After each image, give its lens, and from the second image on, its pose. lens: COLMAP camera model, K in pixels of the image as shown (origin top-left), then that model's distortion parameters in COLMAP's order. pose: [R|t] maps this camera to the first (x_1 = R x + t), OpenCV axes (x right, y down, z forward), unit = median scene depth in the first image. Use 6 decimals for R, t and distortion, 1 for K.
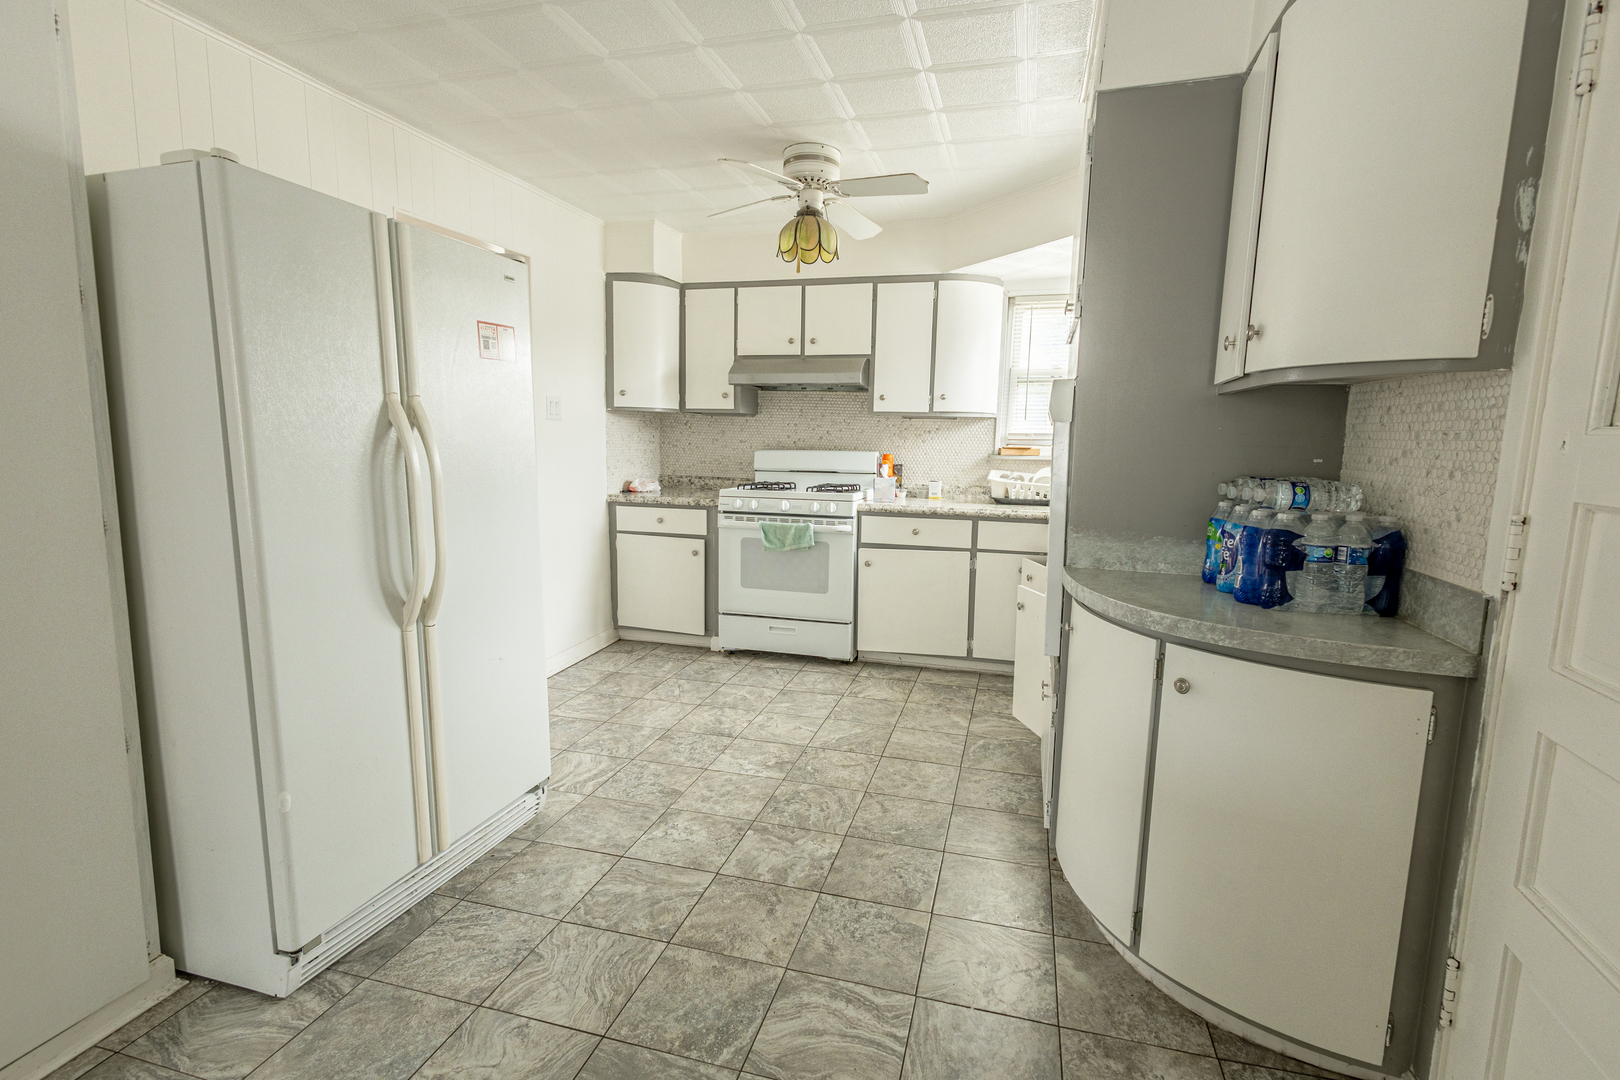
lens RADIAL K [[741.9, 0, 813.0], [0, 741.9, 538.5], [0, 0, 1]] dist [0.015850, -0.005238]
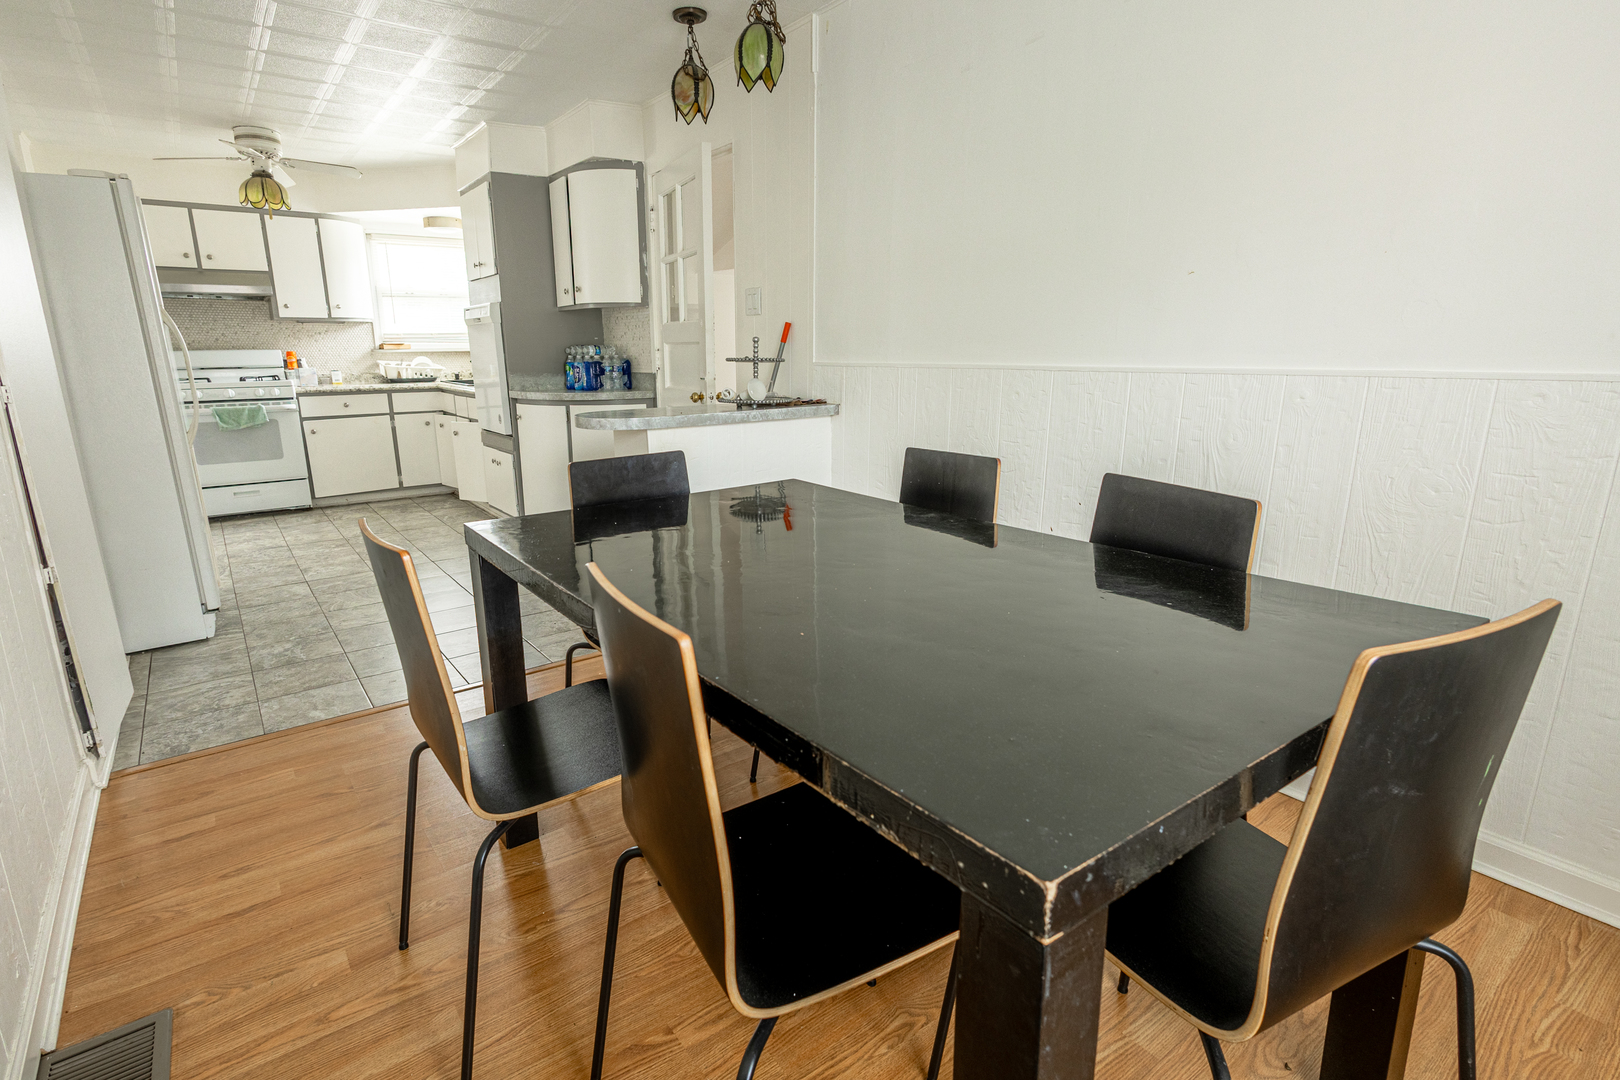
lens RADIAL K [[784.2, 0, 752.3], [0, 784.2, 518.5], [0, 0, 1]] dist [0.005273, 0.000899]
pose [[0.633351, -0.189009, 0.750428, -0.994981], [0.127314, 0.981951, 0.139871, 0.172250], [-0.763320, 0.006952, 0.645983, -1.012602]]
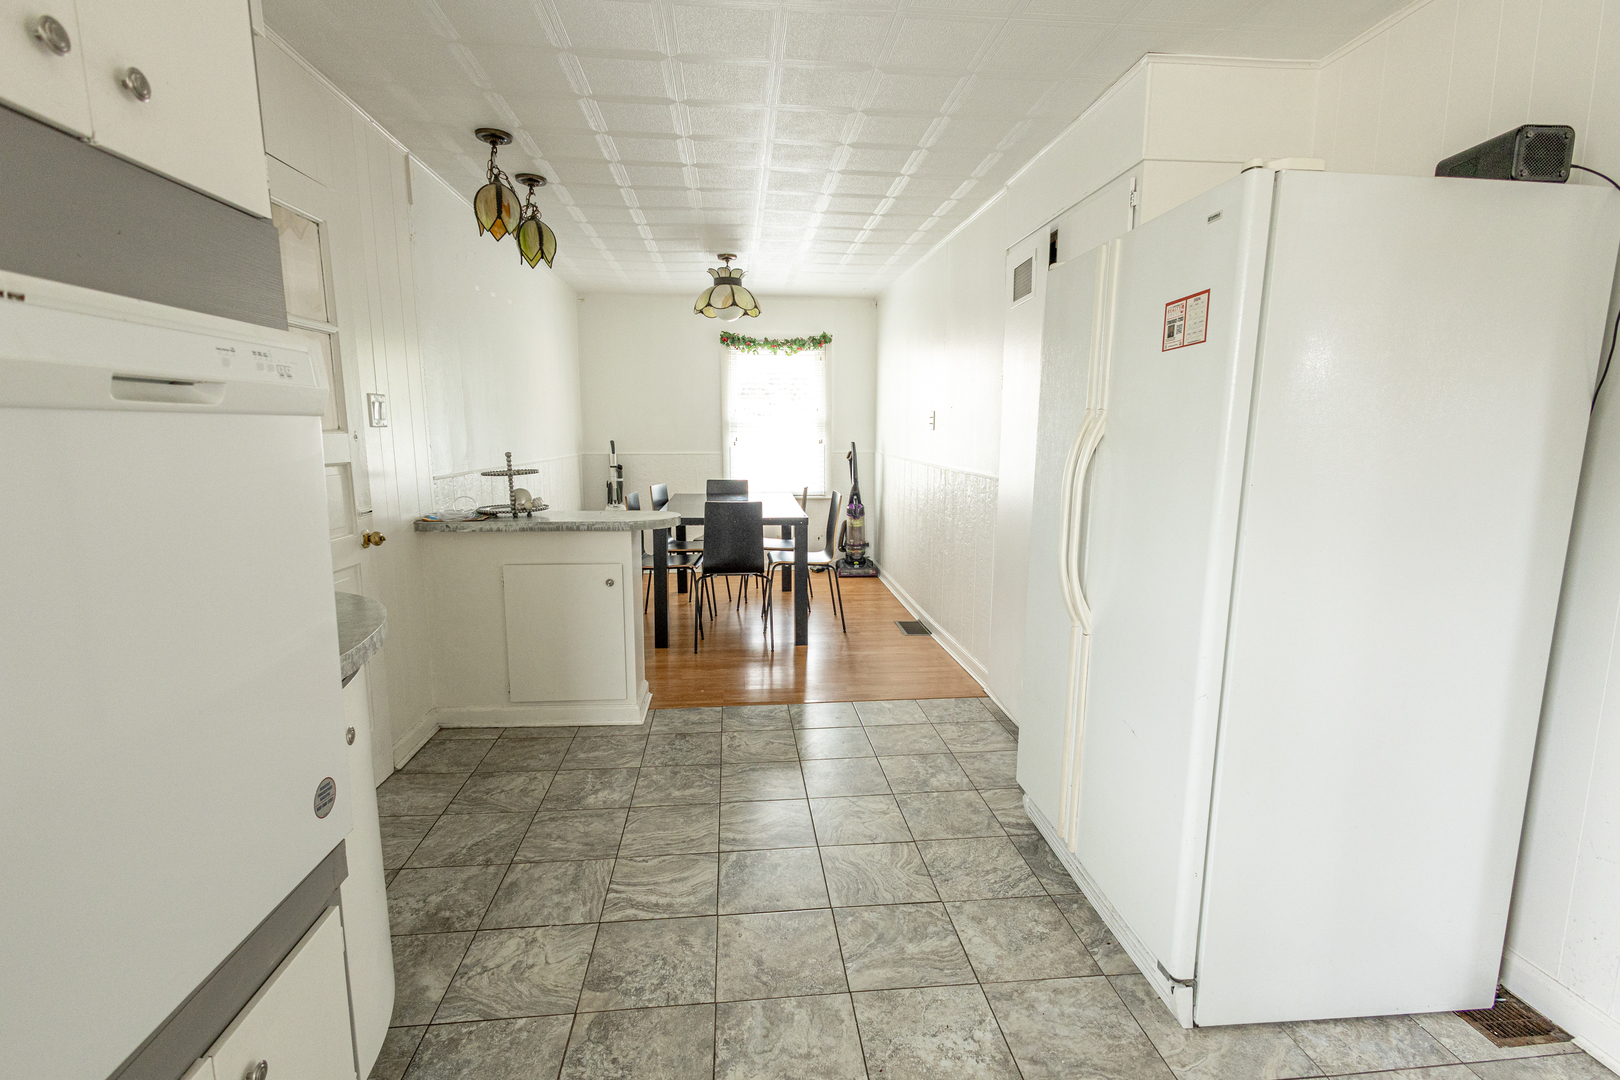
lens RADIAL K [[741.9, 0, 814.8], [0, 741.9, 542.0], [0, 0, 1]] dist [0.015850, -0.005238]
pose [[-0.925181, 0.040396, -0.377371, 0.193637], [-0.067416, 0.961015, 0.268153, -0.233408], [0.373491, 0.273530, -0.886389, 1.596881]]
